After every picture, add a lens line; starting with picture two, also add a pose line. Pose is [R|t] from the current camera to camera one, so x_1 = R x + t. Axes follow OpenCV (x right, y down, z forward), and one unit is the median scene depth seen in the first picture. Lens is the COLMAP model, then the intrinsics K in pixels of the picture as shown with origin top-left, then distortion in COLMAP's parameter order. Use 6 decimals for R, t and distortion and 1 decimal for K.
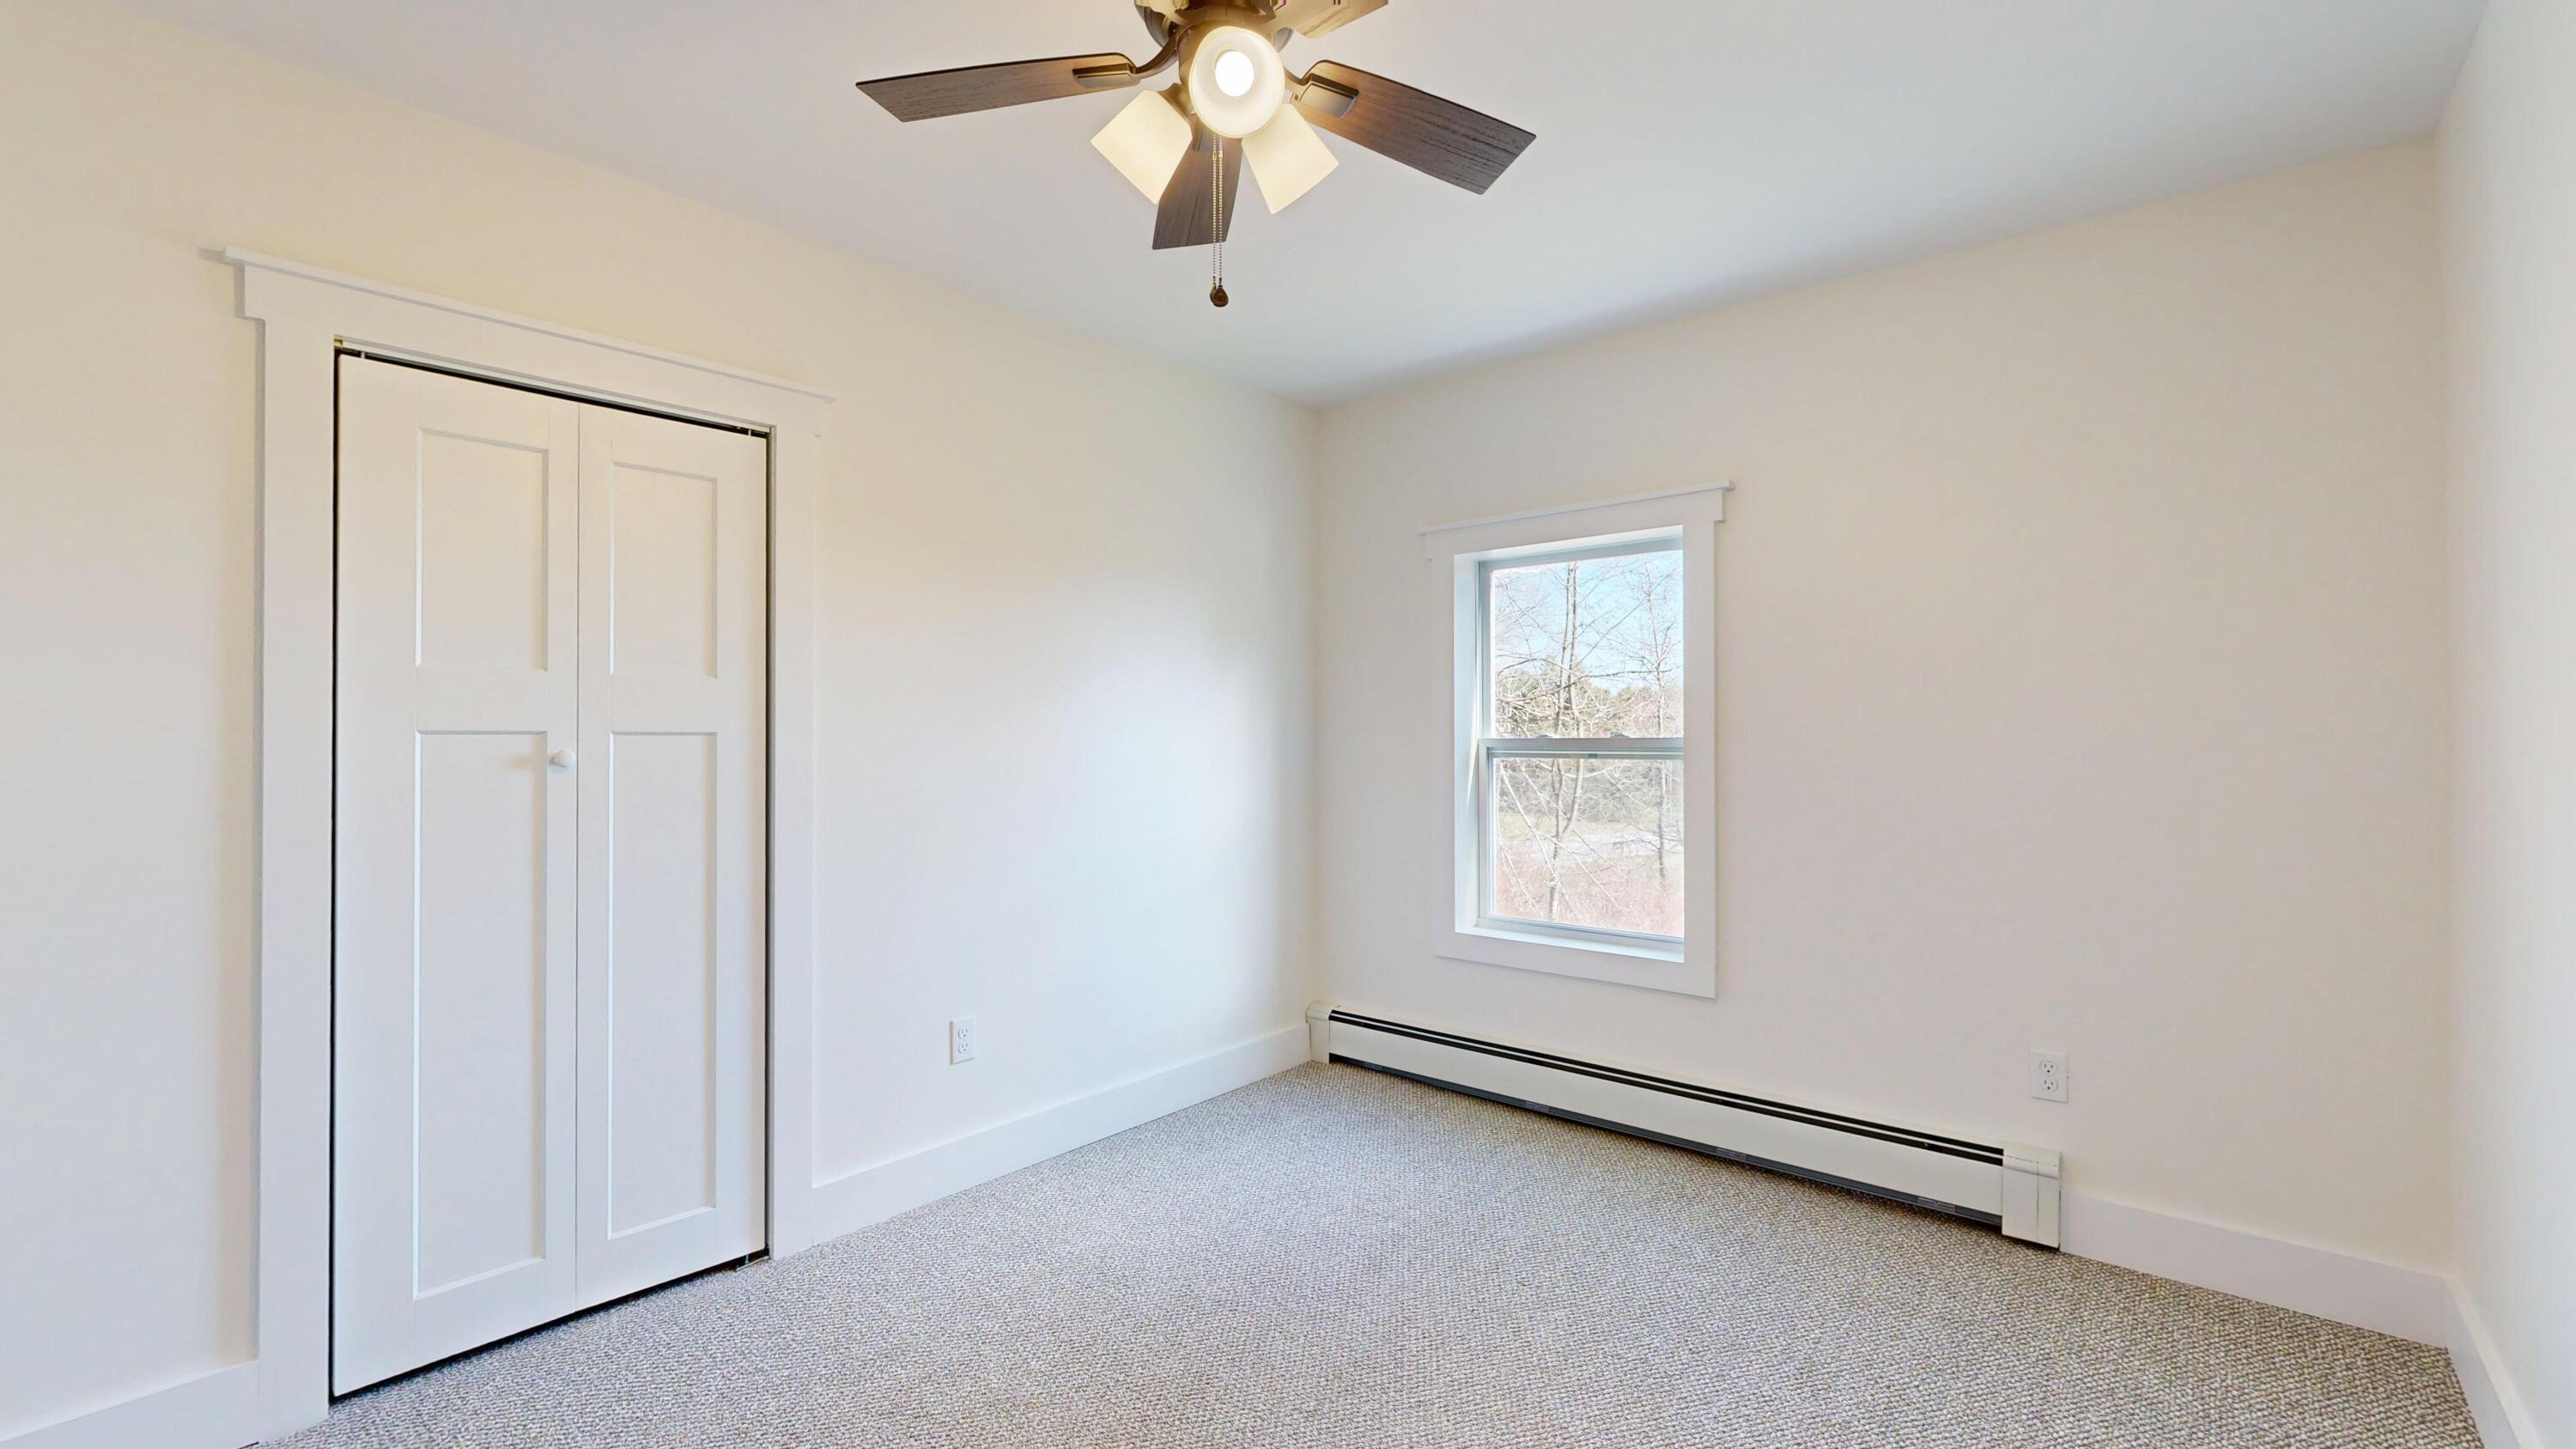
lens RADIAL K [[1070.3, 0, 1288.0], [0, 1070.3, 724.5], [0, 0, 1]] dist [-0.000262, 0.000072]
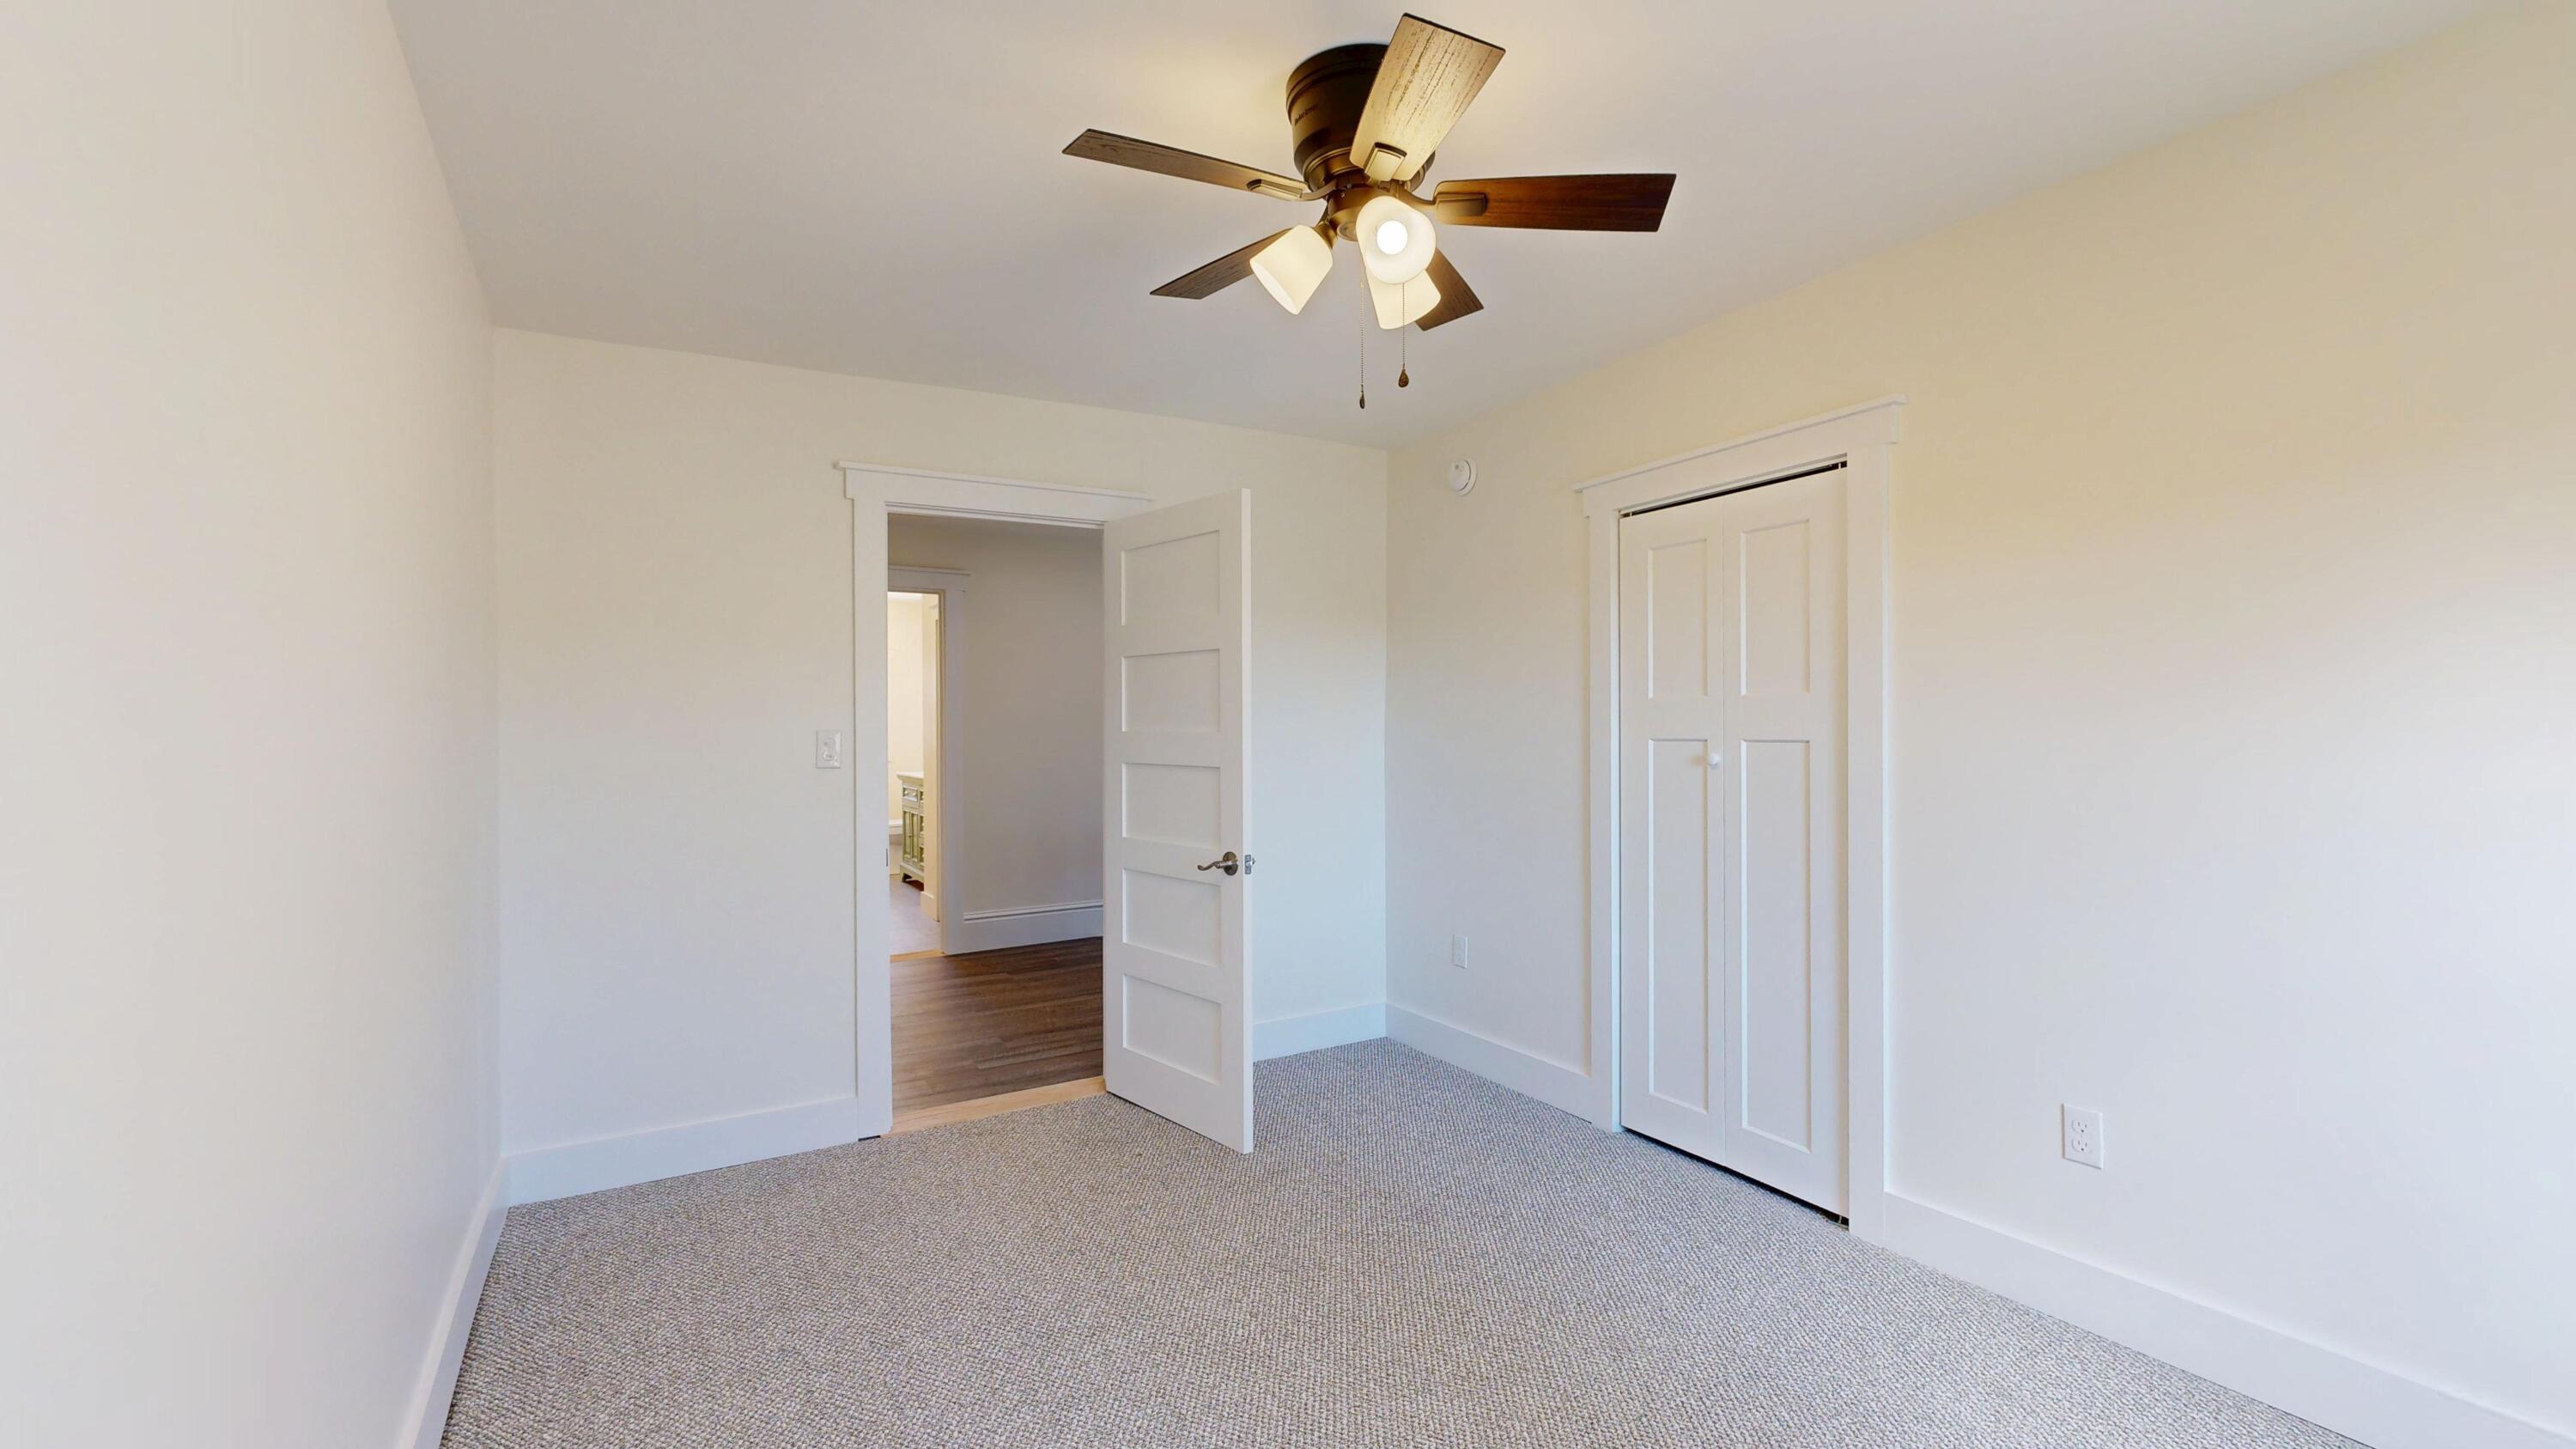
lens RADIAL K [[1070.3, 0, 1288.0], [0, 1070.3, 724.5], [0, 0, 1]] dist [-0.000262, 0.000072]
pose [[-0.304419, -0.010489, -0.952480, 0.767251], [-0.000453, 0.999941, -0.010867, 0.002900], [0.952538, -0.002876, -0.304406, 0.847714]]
